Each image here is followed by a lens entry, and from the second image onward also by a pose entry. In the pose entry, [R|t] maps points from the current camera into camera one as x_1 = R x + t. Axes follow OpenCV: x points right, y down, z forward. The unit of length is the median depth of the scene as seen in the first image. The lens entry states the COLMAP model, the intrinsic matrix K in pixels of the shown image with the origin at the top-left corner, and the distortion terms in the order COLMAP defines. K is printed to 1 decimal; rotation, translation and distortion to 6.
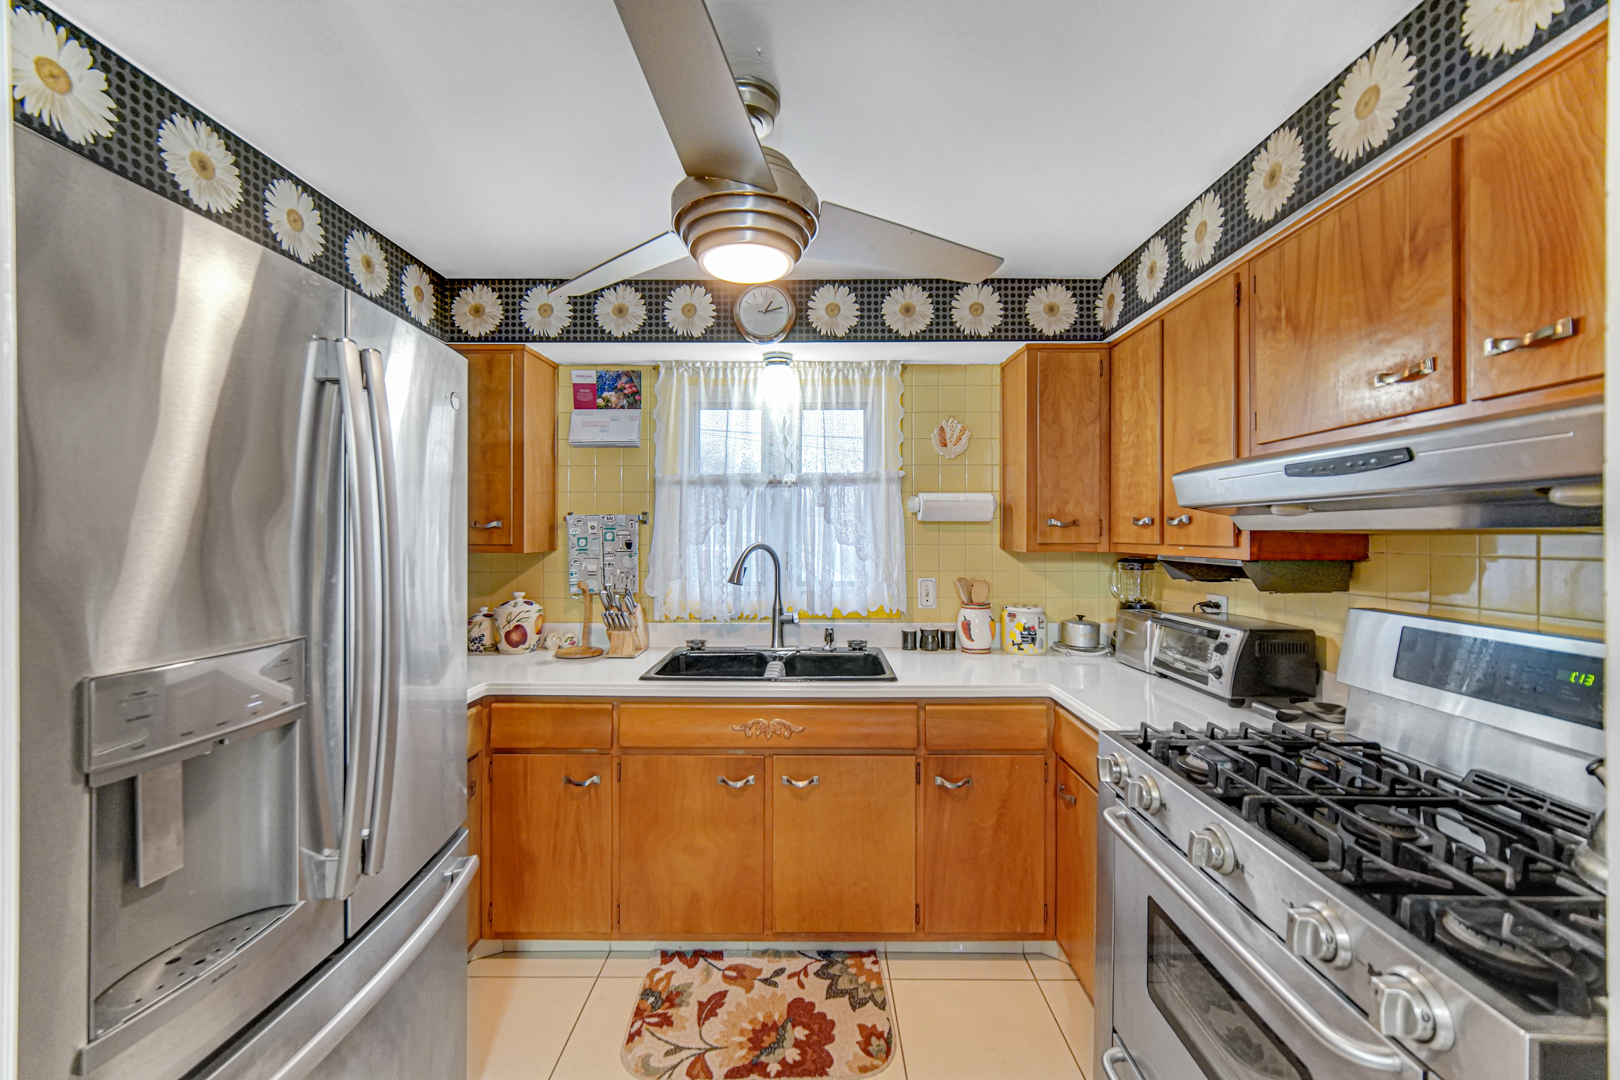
lens RADIAL K [[644.8, 0, 811.6], [0, 644.8, 535.8], [0, 0, 1]] dist [0.000395, 0.000051]
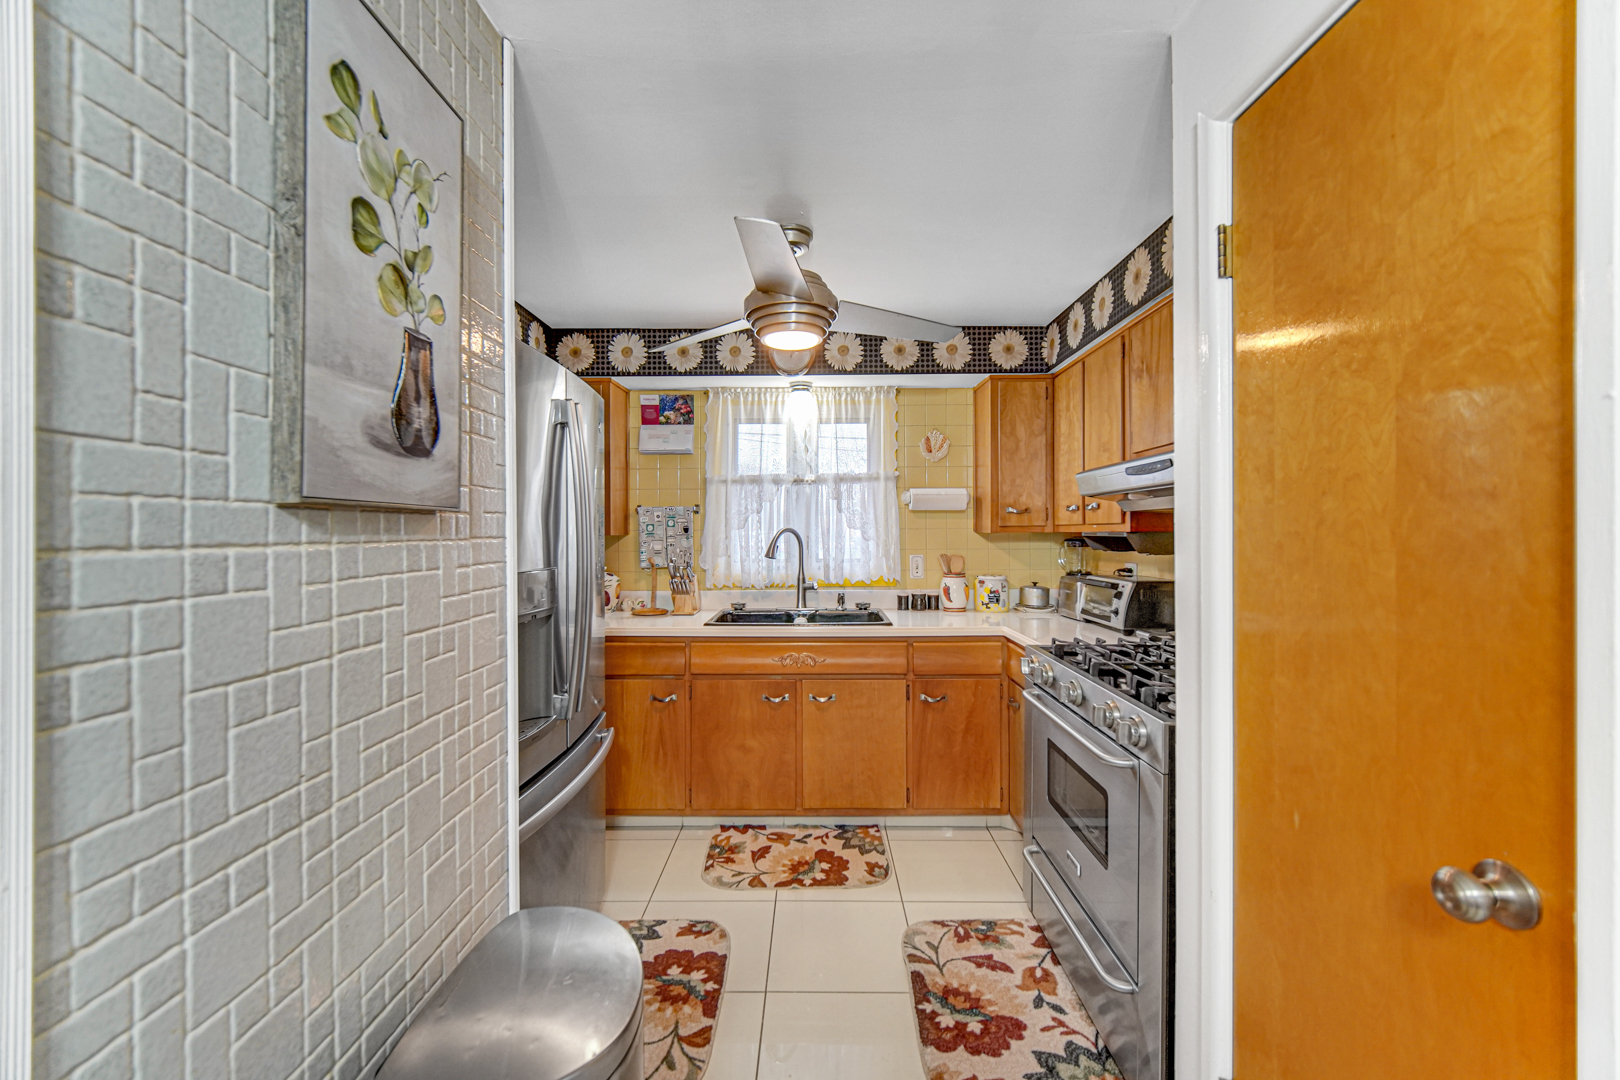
lens RADIAL K [[644.8, 0, 809.5], [0, 644.8, 536.8], [0, 0, 1]] dist [0.000395, 0.000051]
pose [[0.999960, -0.004969, -0.007370, -0.031054], [0.004998, 0.999980, 0.003896, 0.029269], [0.007351, -0.003933, 0.999965, -0.353620]]
